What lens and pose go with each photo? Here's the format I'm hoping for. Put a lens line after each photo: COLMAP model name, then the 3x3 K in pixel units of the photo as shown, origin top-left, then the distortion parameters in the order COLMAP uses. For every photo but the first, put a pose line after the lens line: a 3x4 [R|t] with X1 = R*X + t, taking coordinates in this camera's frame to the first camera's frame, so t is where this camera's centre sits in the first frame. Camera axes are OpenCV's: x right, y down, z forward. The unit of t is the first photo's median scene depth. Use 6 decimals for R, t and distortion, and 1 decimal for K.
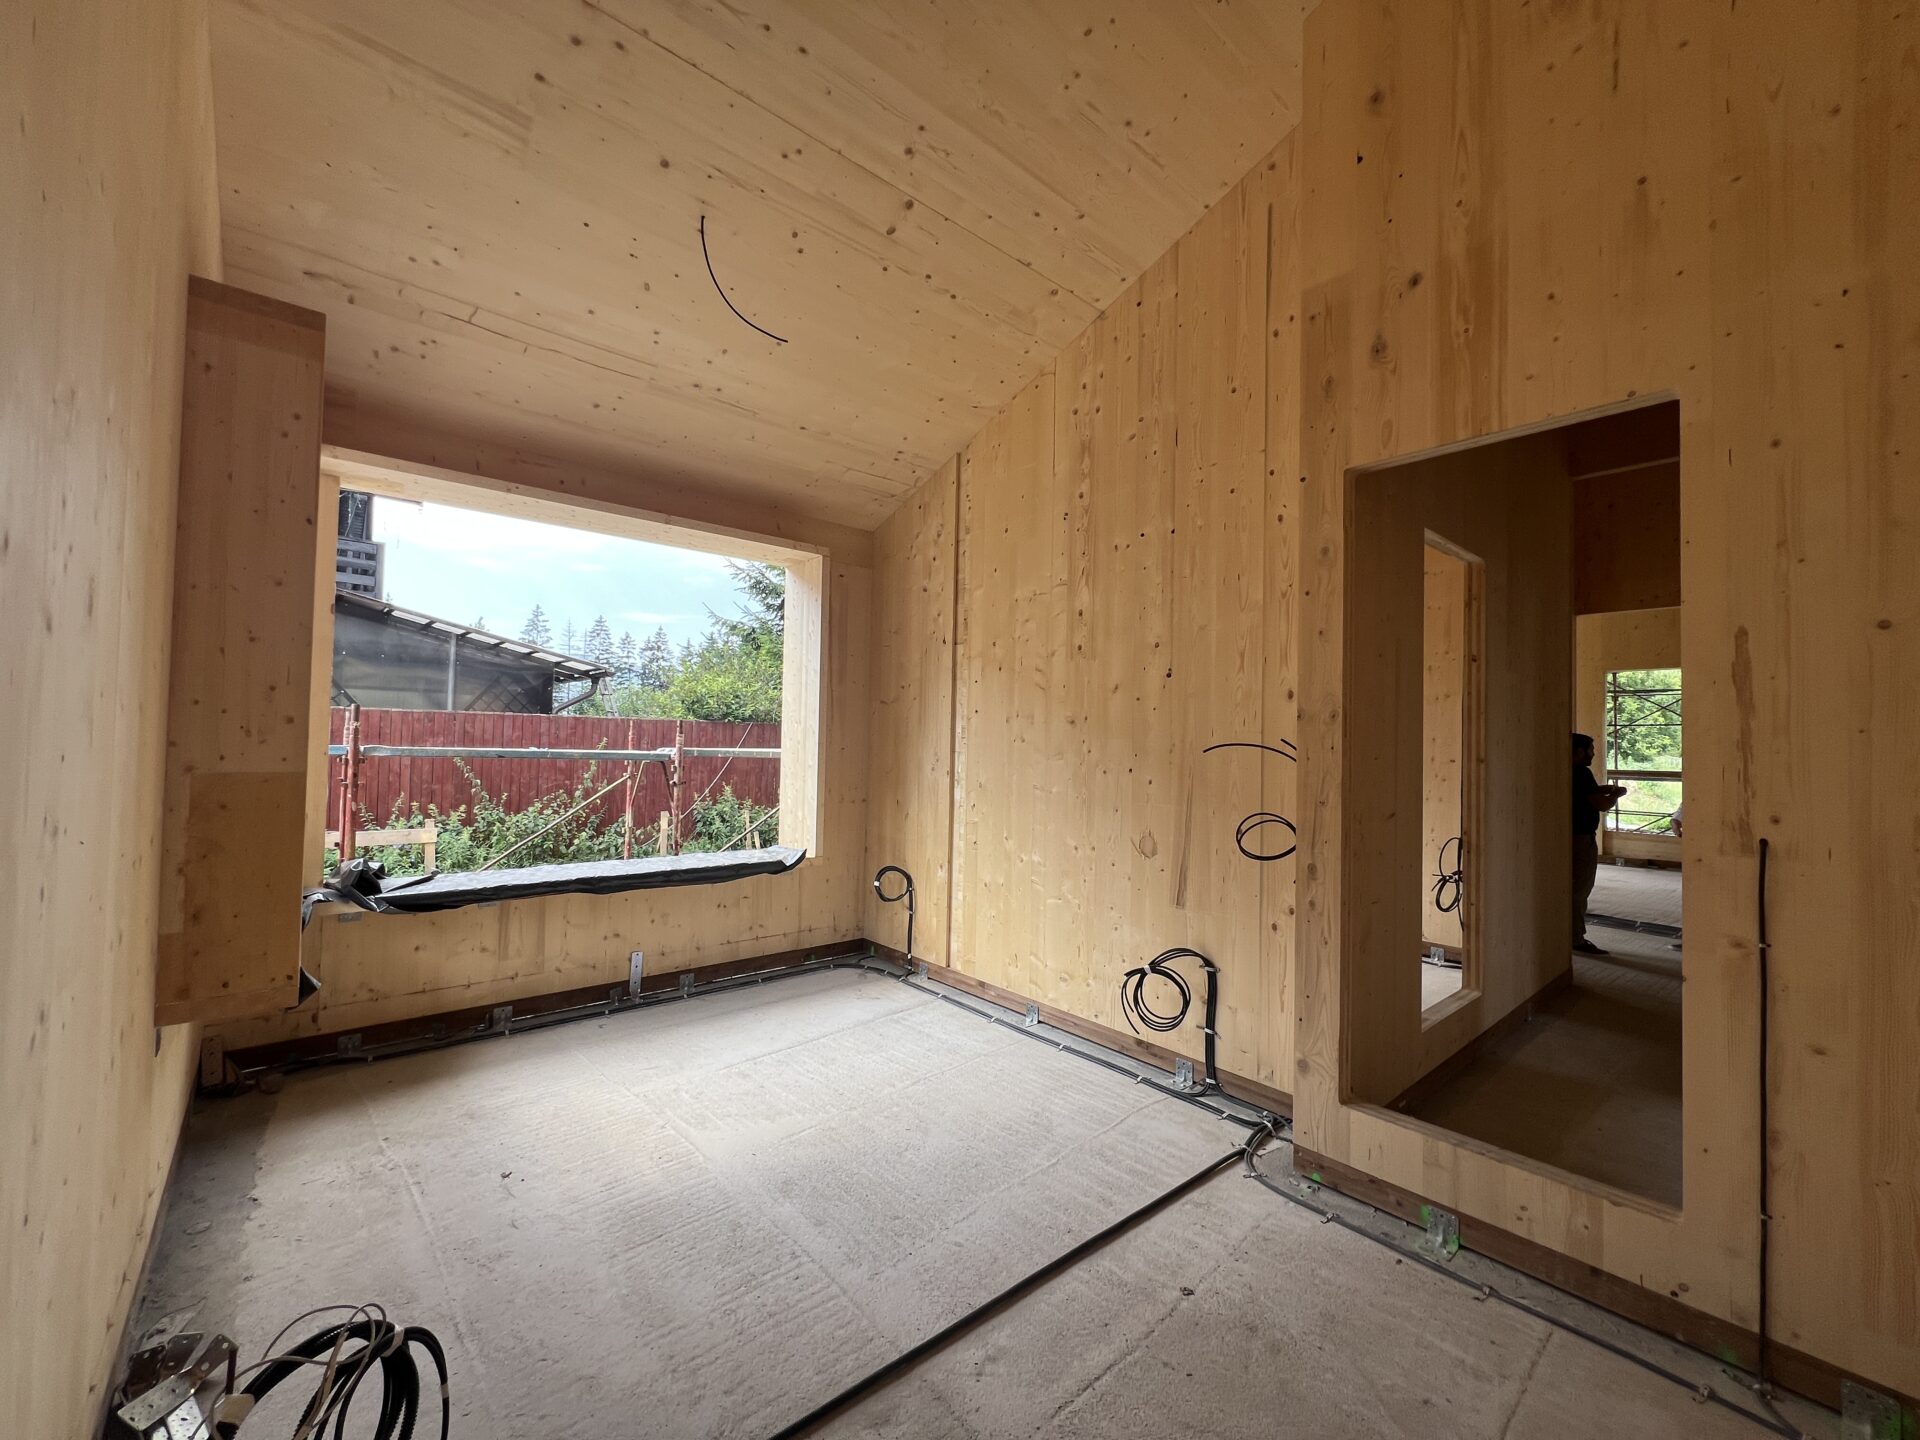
lens RADIAL K [[768.6, 0, 959.3], [0, 768.6, 724.8], [0, 0, 1]] dist [0.000061, -0.000089]
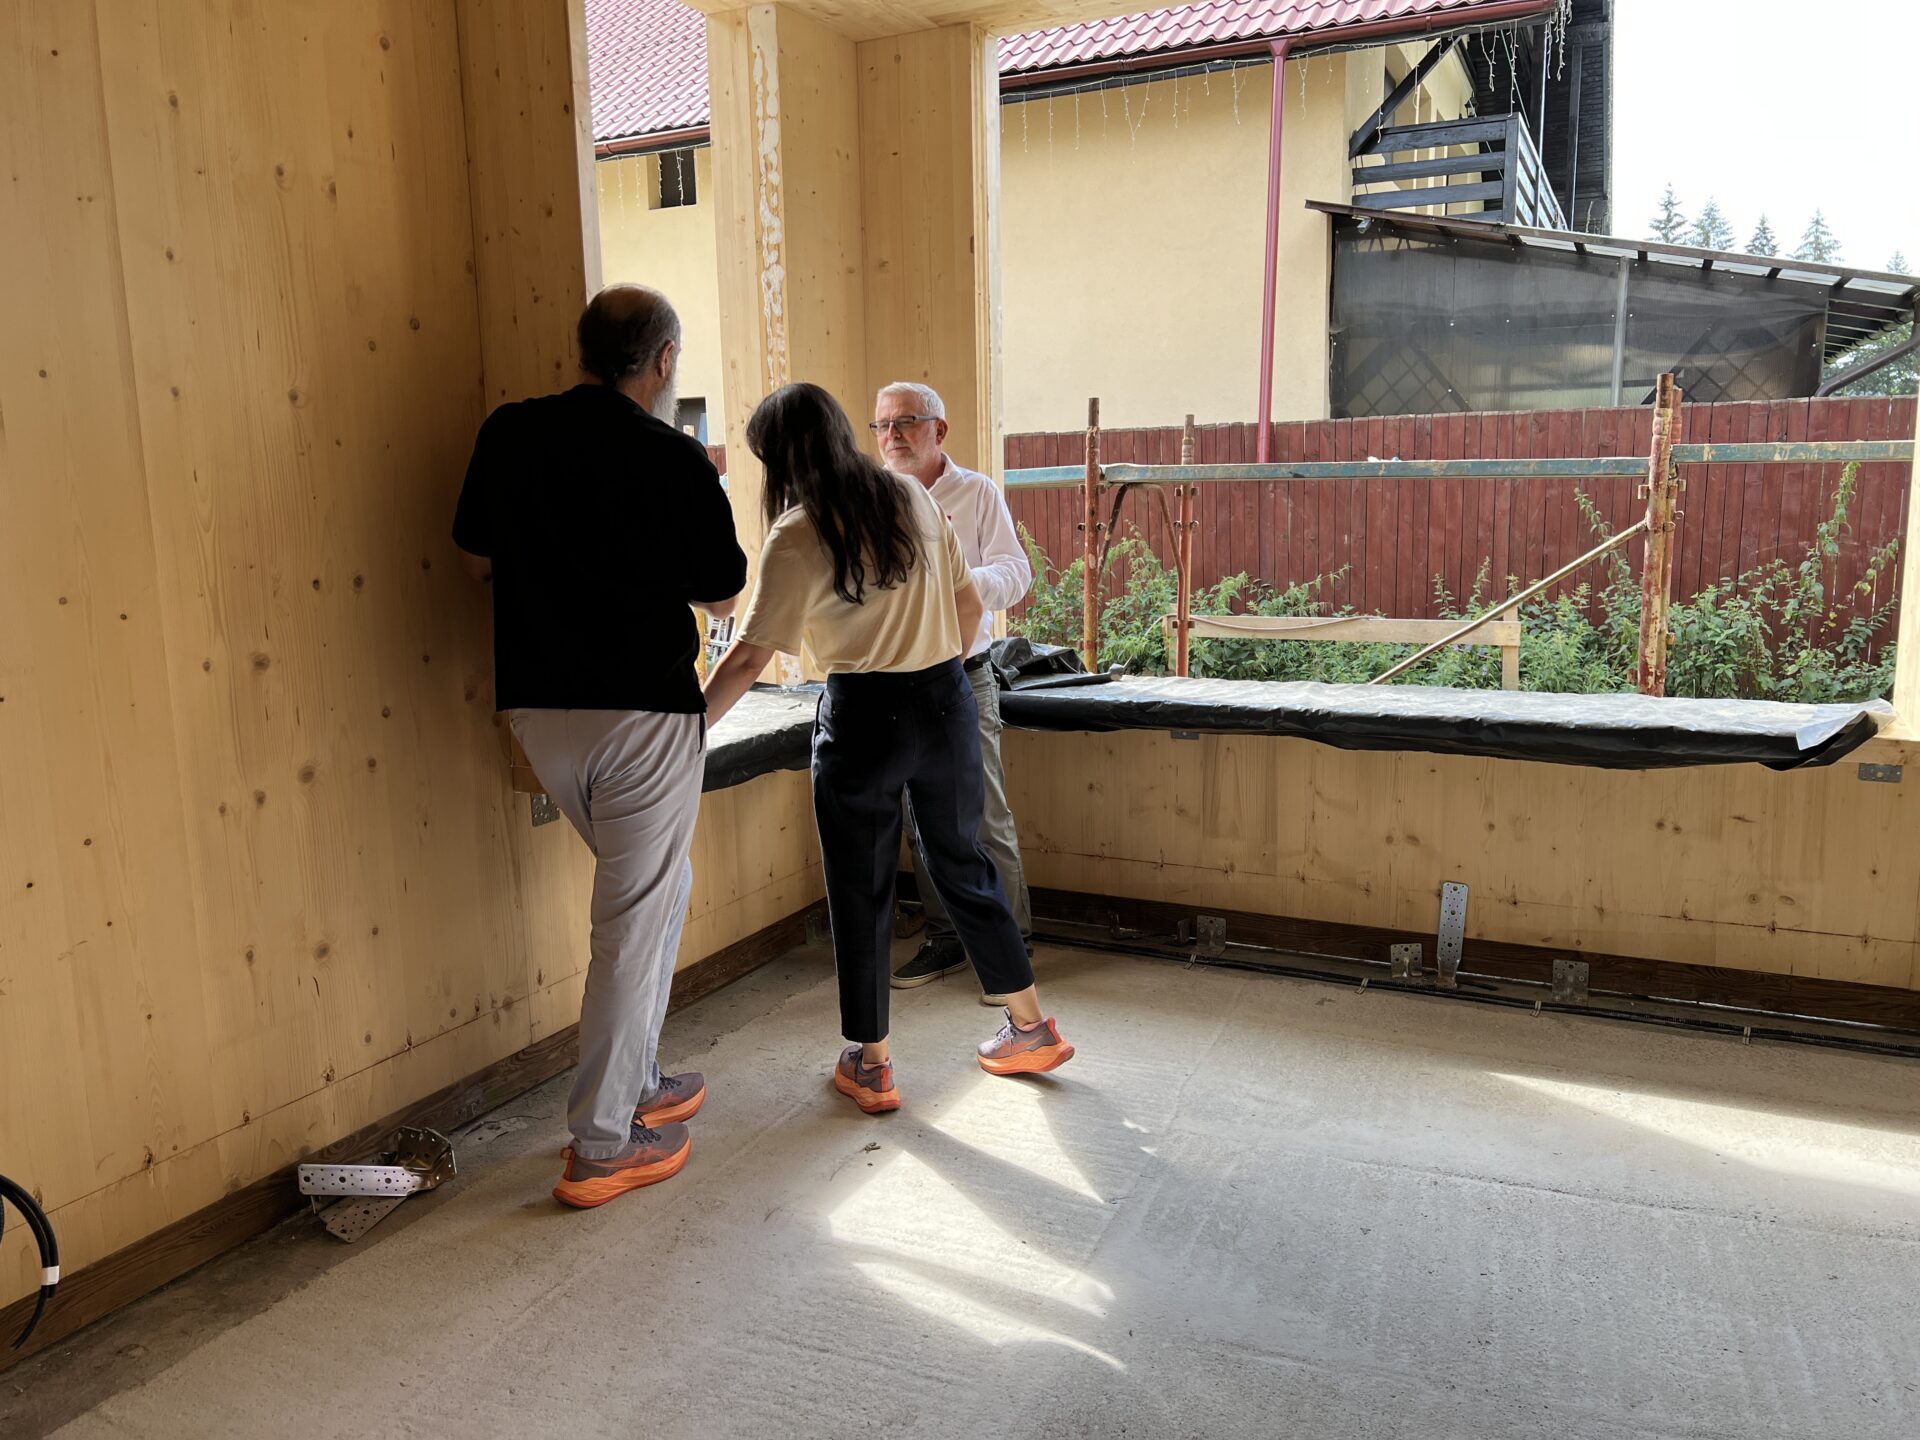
lens RADIAL K [[1442.9, 0, 959.3], [0, 1442.9, 723.5], [0, 0, 1]] dist [0.013525, 0.002048]
pose [[0.379558, 0.121141, -0.917203, 0.264855], [0.051109, 0.987131, 0.151527, 0.047981], [0.923755, -0.104391, 0.368482, 0.396534]]
